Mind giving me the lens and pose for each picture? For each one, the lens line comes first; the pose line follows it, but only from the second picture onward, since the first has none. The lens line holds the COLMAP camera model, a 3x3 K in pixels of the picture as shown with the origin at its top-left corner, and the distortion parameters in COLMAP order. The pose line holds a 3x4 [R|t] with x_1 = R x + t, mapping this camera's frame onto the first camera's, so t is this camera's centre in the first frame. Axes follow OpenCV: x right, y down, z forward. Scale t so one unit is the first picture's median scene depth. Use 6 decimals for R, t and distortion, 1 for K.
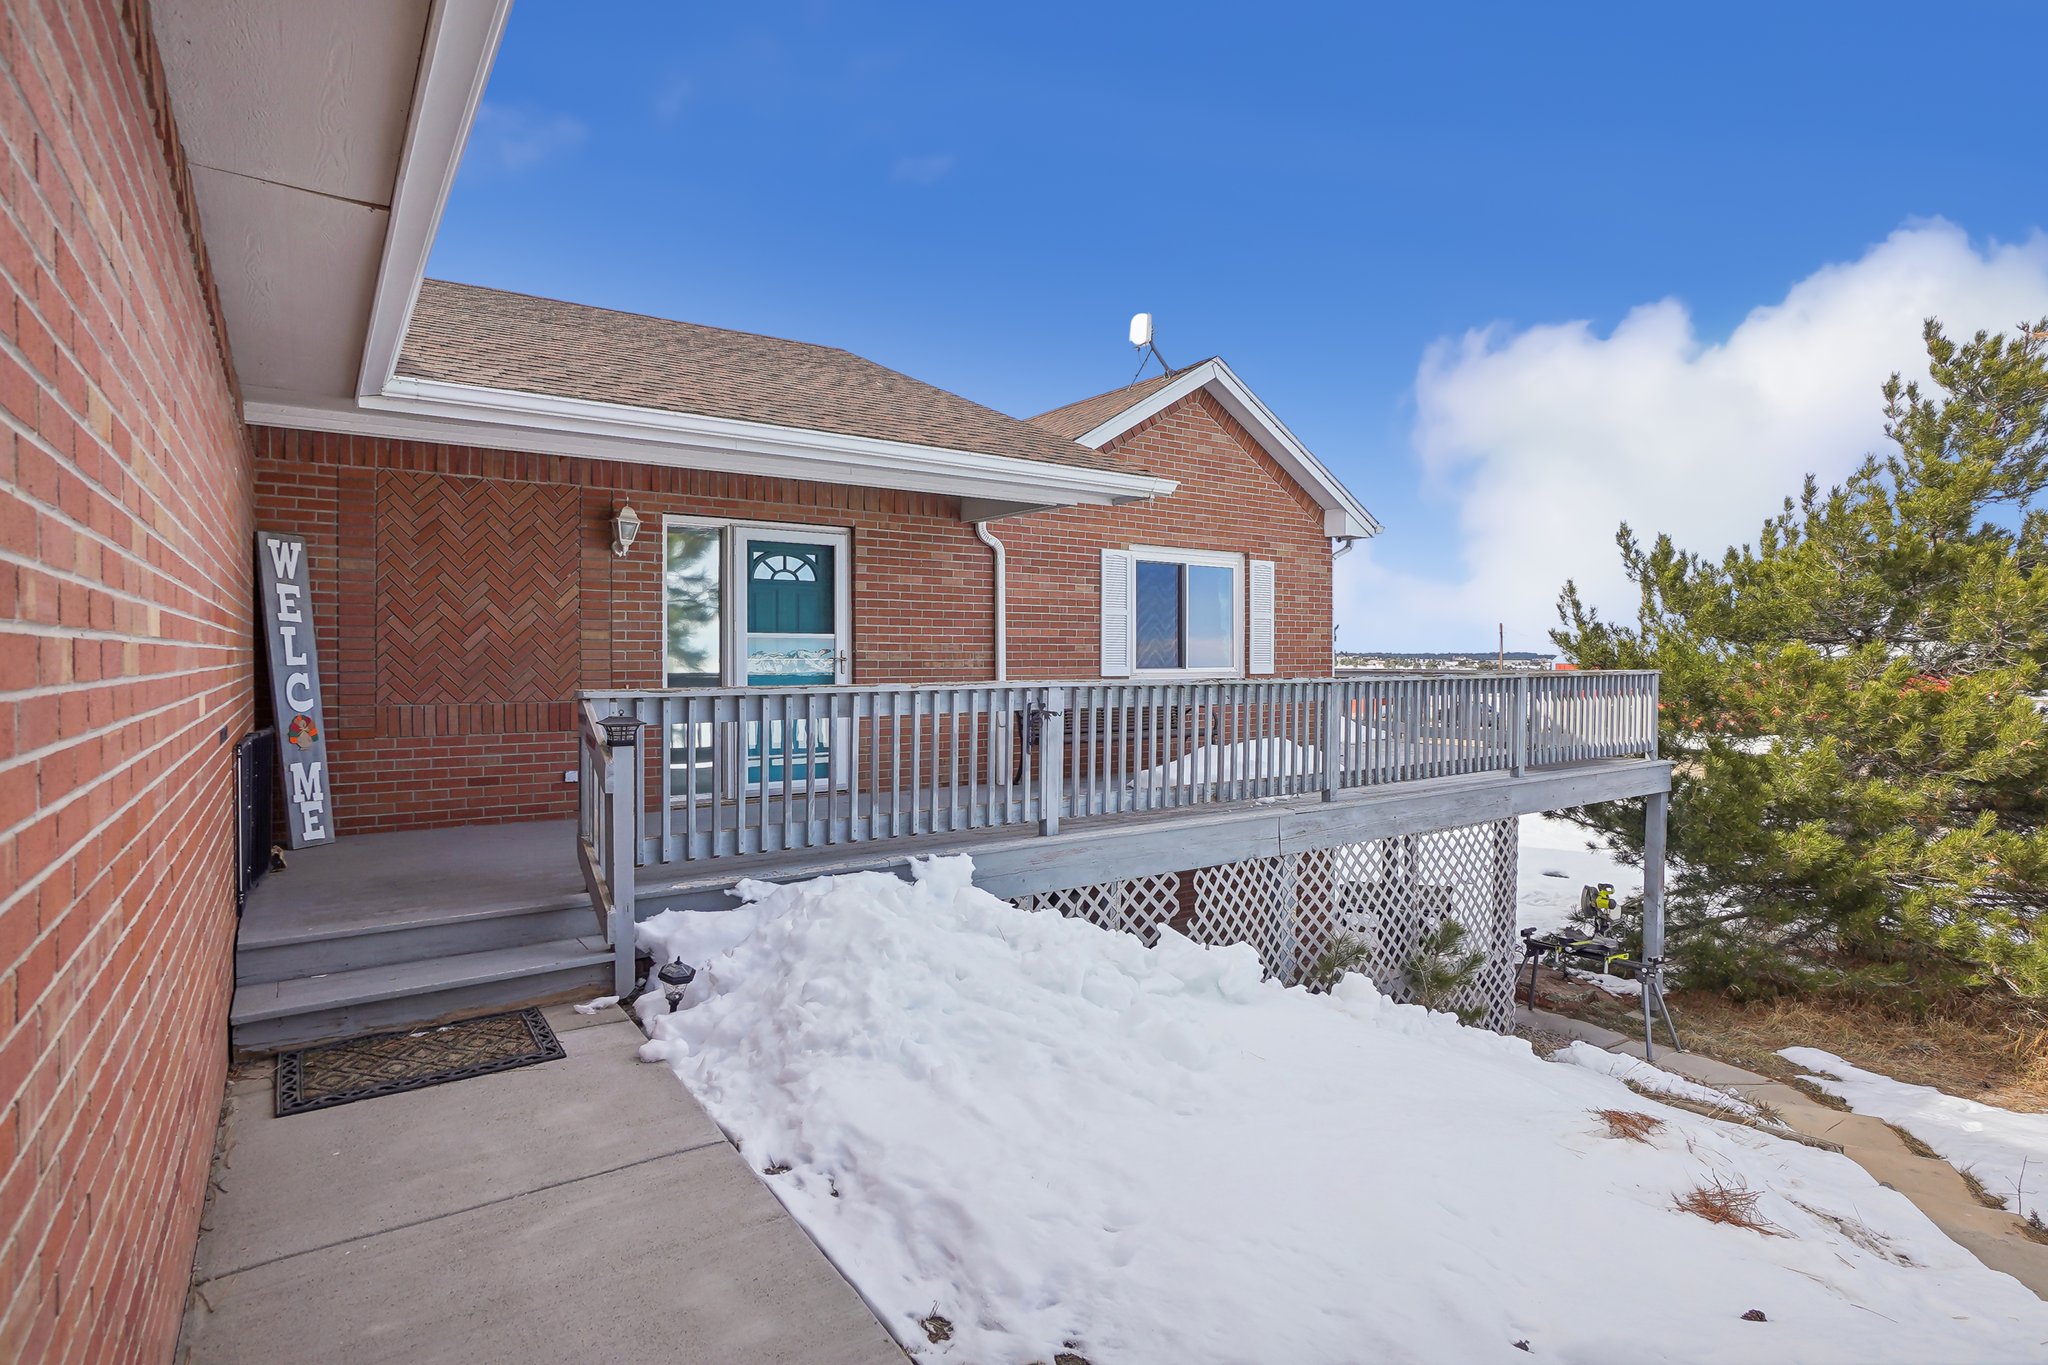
lens RADIAL K [[1011.0, 0, 1024.0], [0, 1011.0, 682.5], [0, 0, 1]] dist [-0.019621, 0.000147]
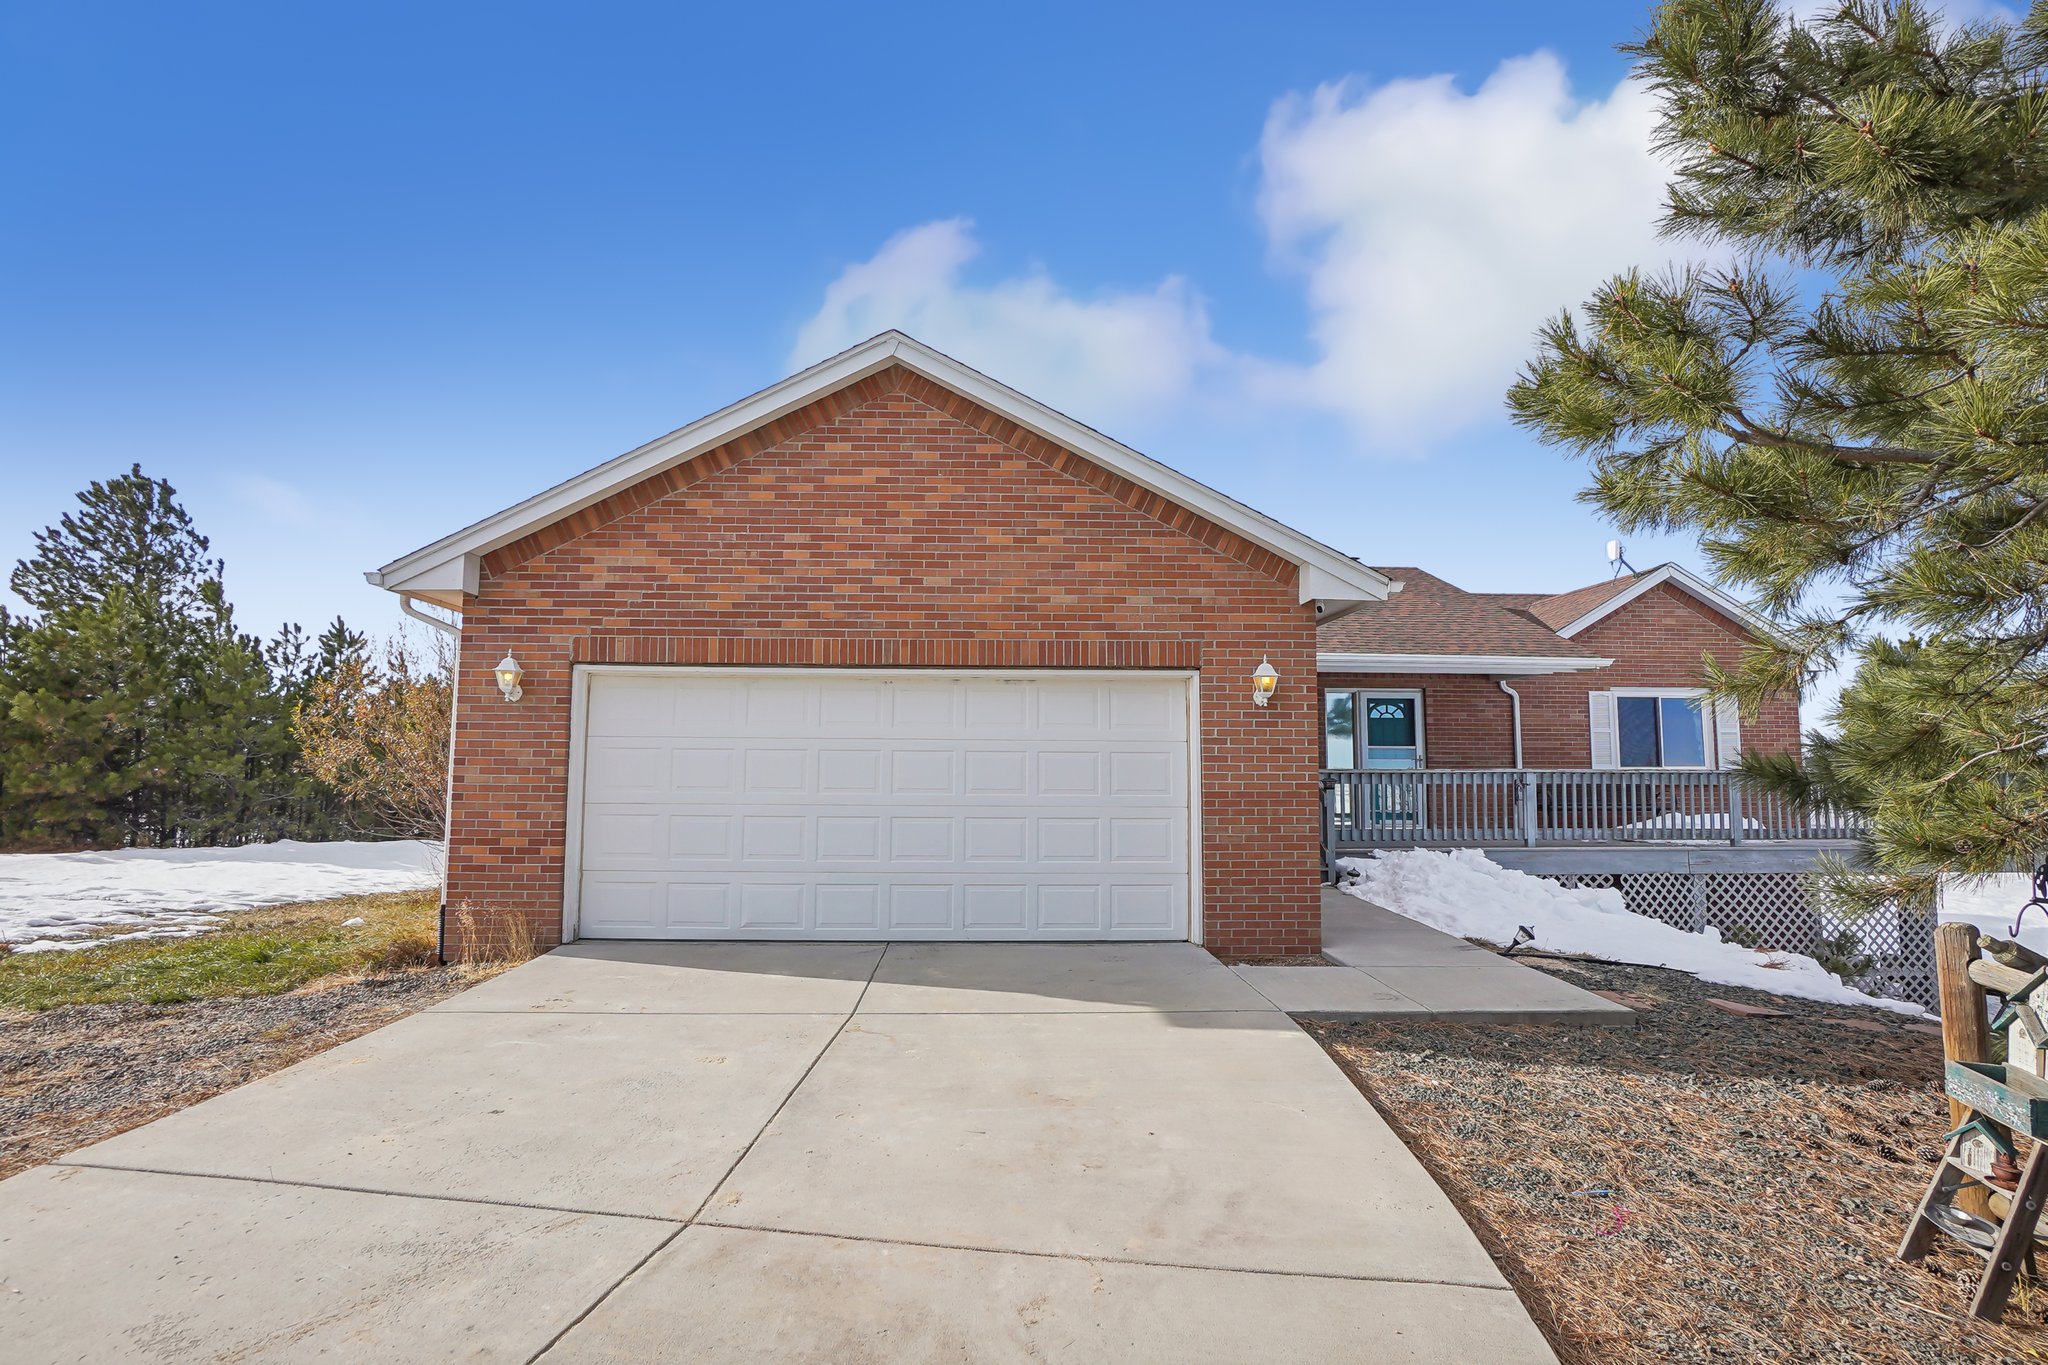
lens RADIAL K [[1011.0, 0, 1024.0], [0, 1011.0, 682.5], [0, 0, 1]] dist [-0.019621, 0.000147]
pose [[0.846098, -0.042193, -0.531356, 0.215162], [-0.016307, 0.994347, -0.104924, 0.046363], [0.532779, 0.097440, 0.840626, -1.059596]]
